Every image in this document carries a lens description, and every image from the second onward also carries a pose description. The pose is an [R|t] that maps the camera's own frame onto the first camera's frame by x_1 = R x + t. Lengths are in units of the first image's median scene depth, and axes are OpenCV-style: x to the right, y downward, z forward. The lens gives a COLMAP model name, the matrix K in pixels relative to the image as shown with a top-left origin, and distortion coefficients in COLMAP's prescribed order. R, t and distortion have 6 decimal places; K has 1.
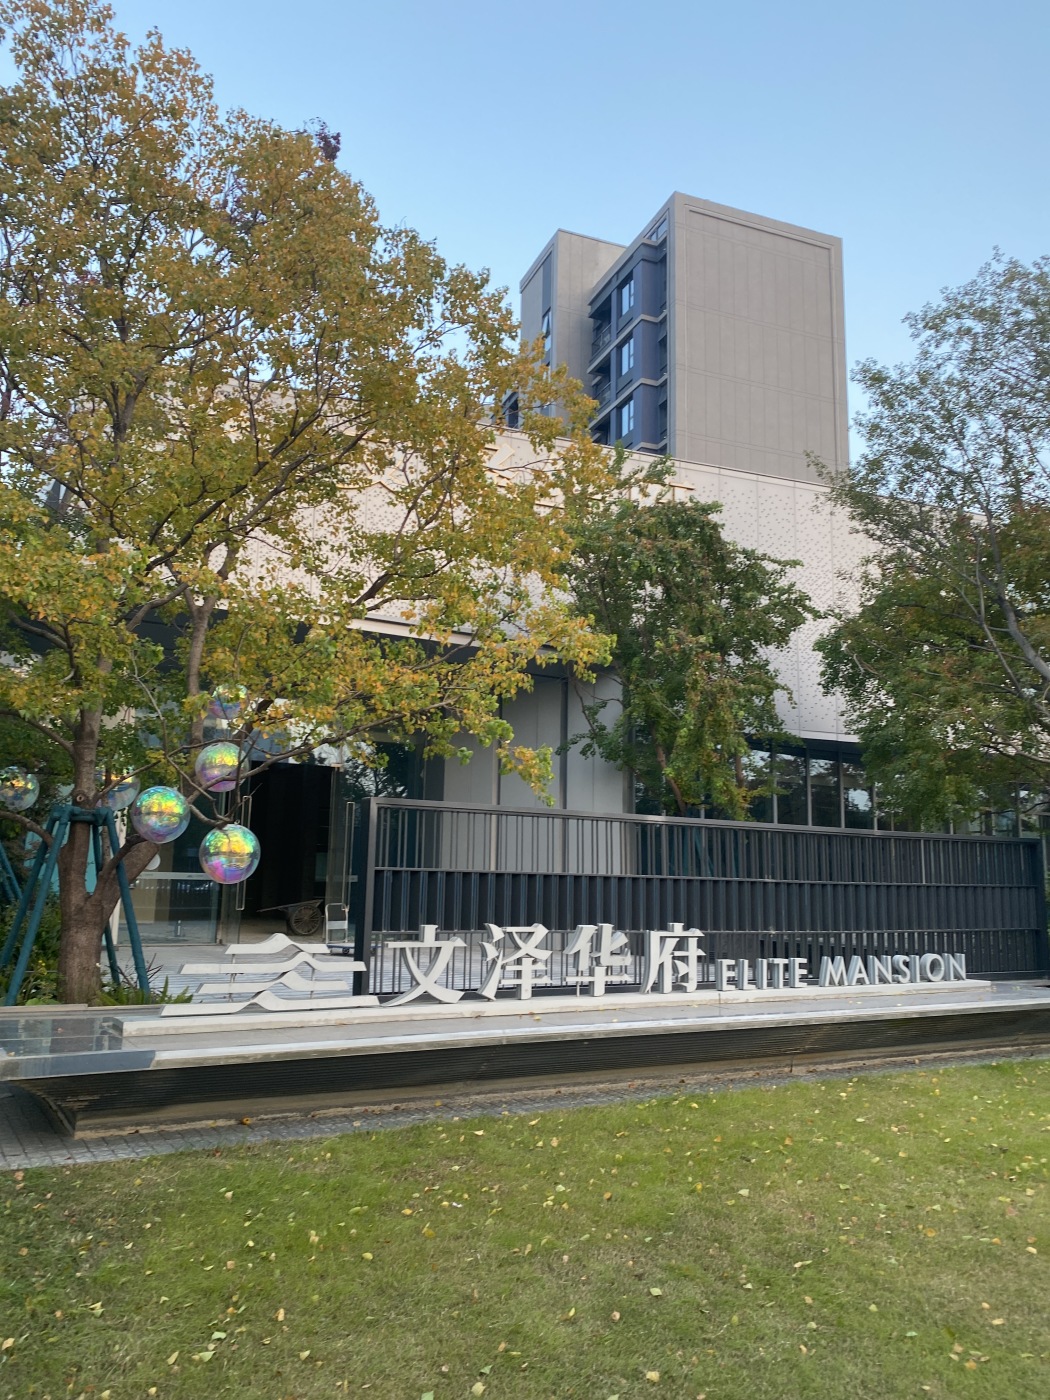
lens RADIAL K [[1082.9, 0, 525.0], [0, 1082.9, 700.0], [0, 0, 1]] dist [0.106618, -0.160496]
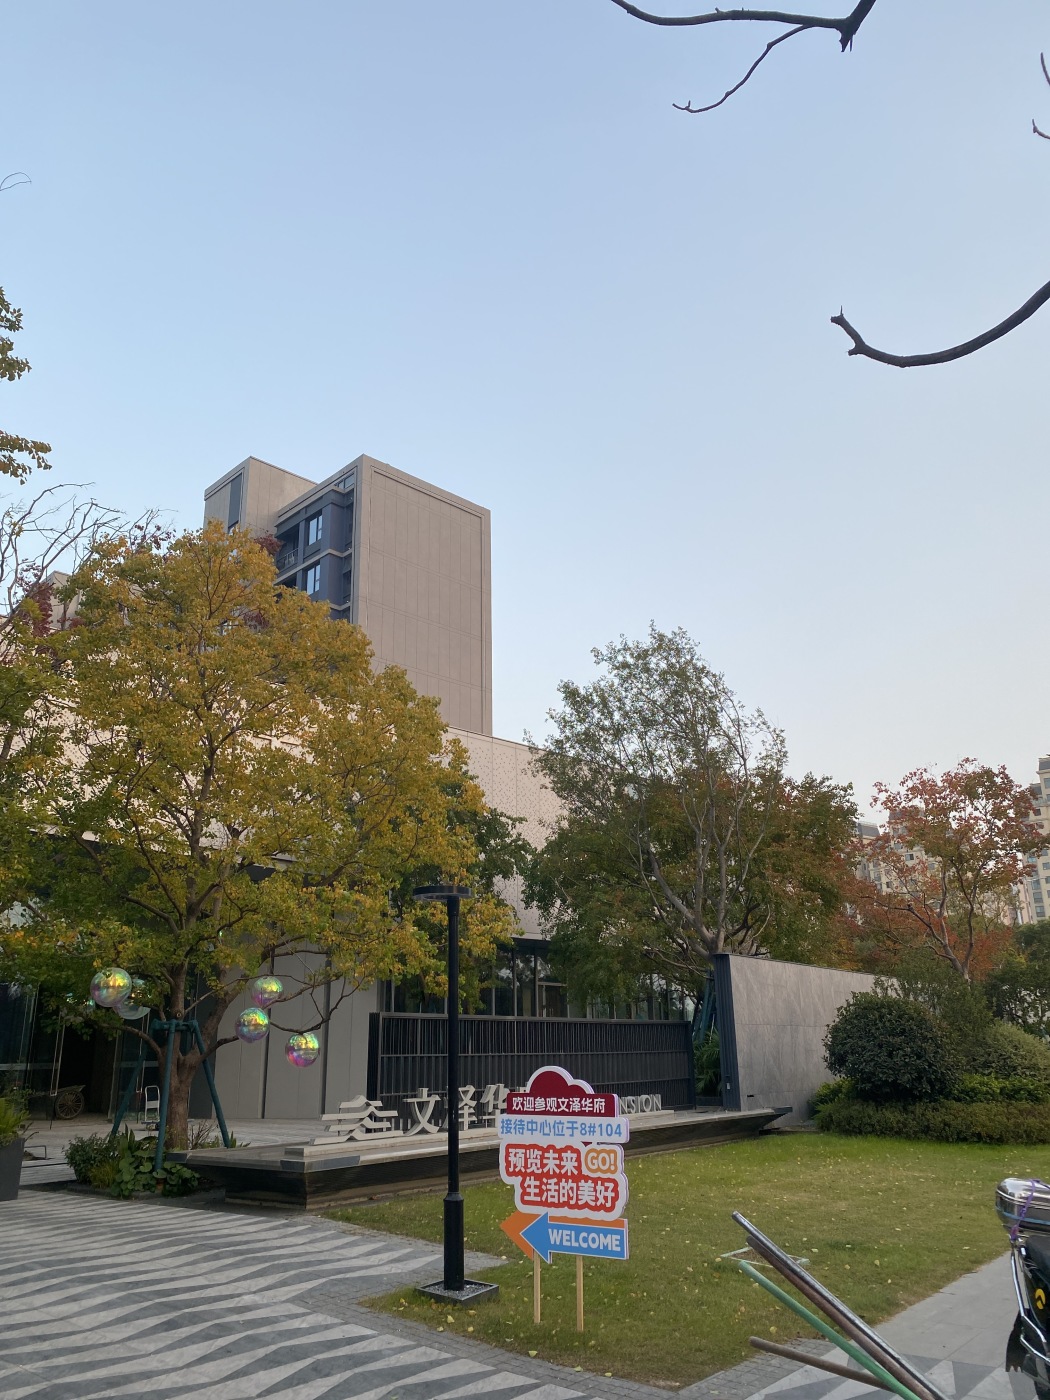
lens RADIAL K [[1144.1, 0, 525.0], [0, 1144.1, 700.0], [0, 0, 1]] dist [0.039370, 0.003436]
pose [[0.923887, 0.081914, 0.373795, -0.304791], [-0.032360, 0.990045, -0.136980, -0.072551], [-0.381294, 0.114458, 0.917341, -0.370208]]
